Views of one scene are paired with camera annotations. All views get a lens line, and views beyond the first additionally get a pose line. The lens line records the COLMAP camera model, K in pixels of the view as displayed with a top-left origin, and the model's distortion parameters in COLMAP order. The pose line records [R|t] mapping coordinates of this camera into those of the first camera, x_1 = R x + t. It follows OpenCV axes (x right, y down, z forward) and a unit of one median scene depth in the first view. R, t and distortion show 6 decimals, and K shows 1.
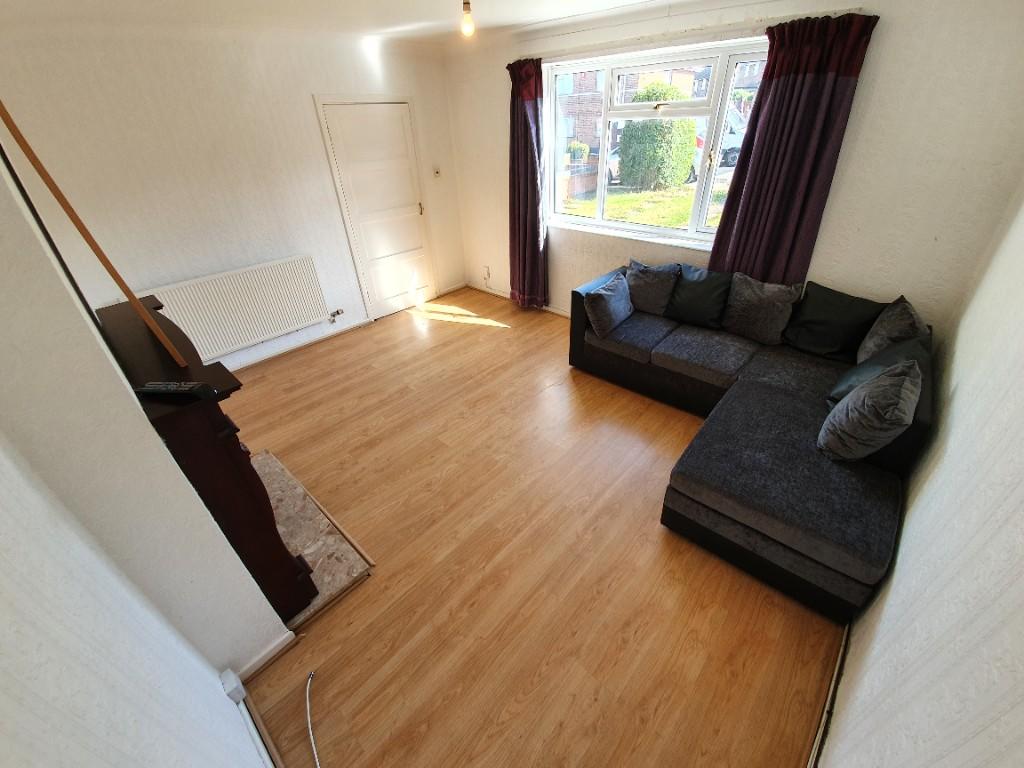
lens RADIAL K [[404.5, 0, 518.3], [0, 404.5, 374.8], [0, 0, 1]] dist [0.008866, -0.013368]
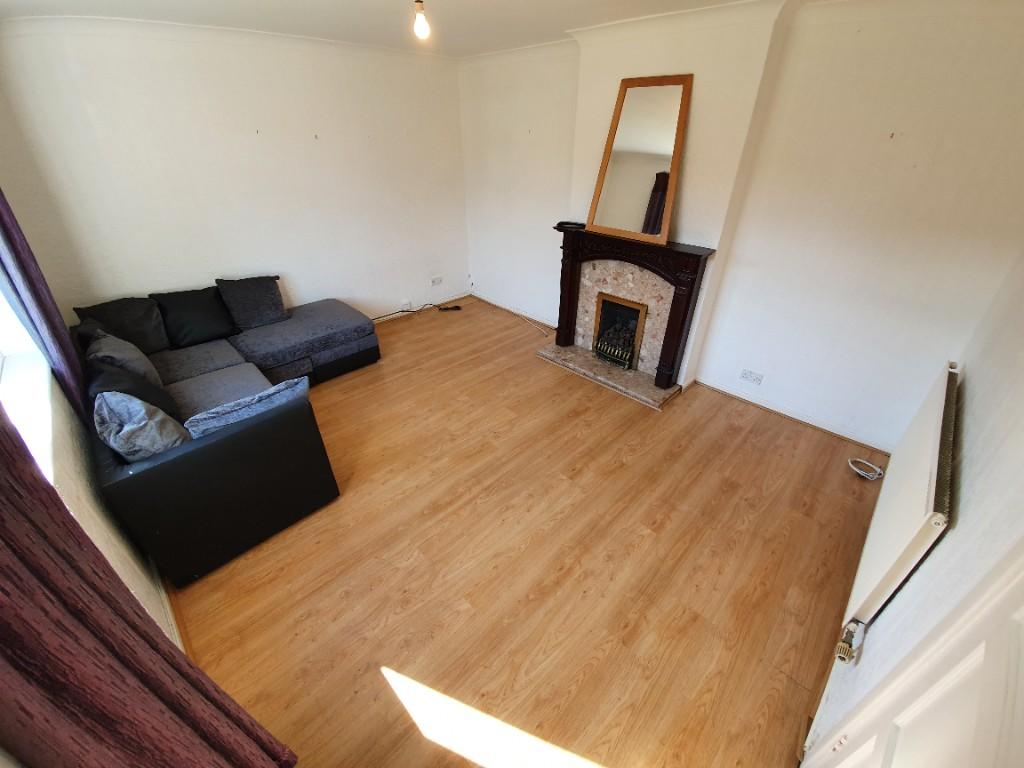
lens RADIAL K [[404.5, 0, 518.3], [0, 404.5, 374.8], [0, 0, 1]] dist [0.008866, -0.013368]
pose [[-0.999114, 0.002605, 0.042007, -0.225547], [0.038615, 0.453726, 0.890304, -0.796933], [-0.016741, 0.891137, -0.453425, 1.270173]]
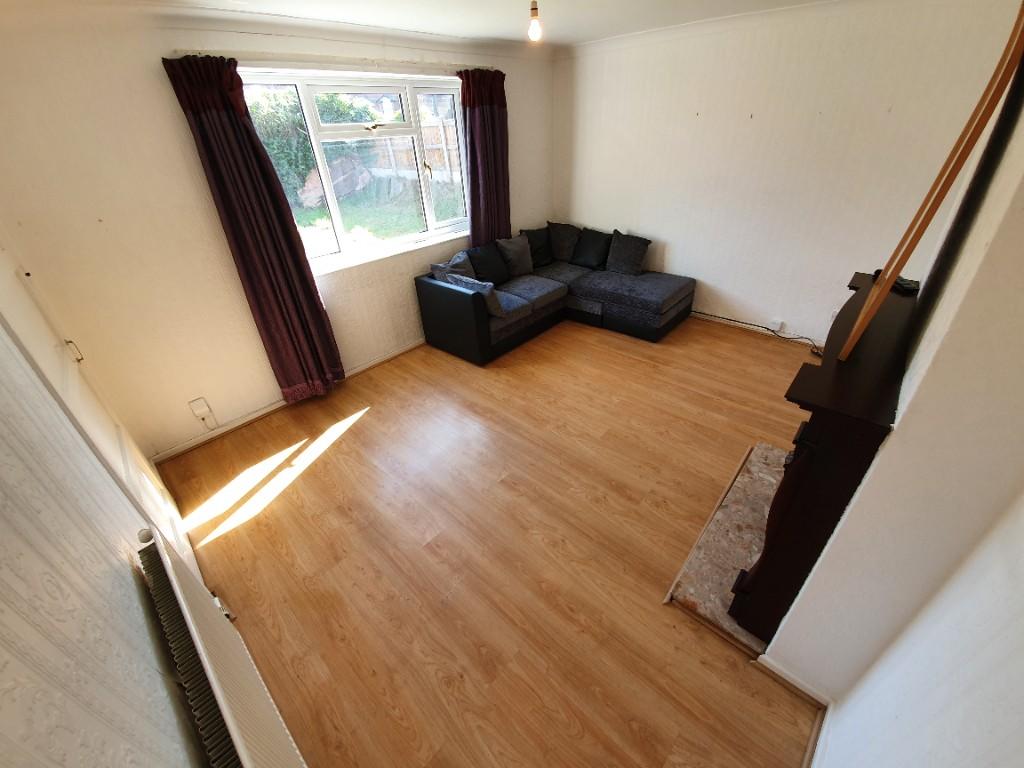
lens RADIAL K [[404.5, 0, 518.3], [0, 404.5, 374.8], [0, 0, 1]] dist [0.008866, -0.013368]
pose [[0.001651, -0.493972, 0.869476, -0.887833], [0.574648, 0.712049, 0.403443, -0.420262], [-0.818399, 0.498976, 0.285036, 0.725148]]
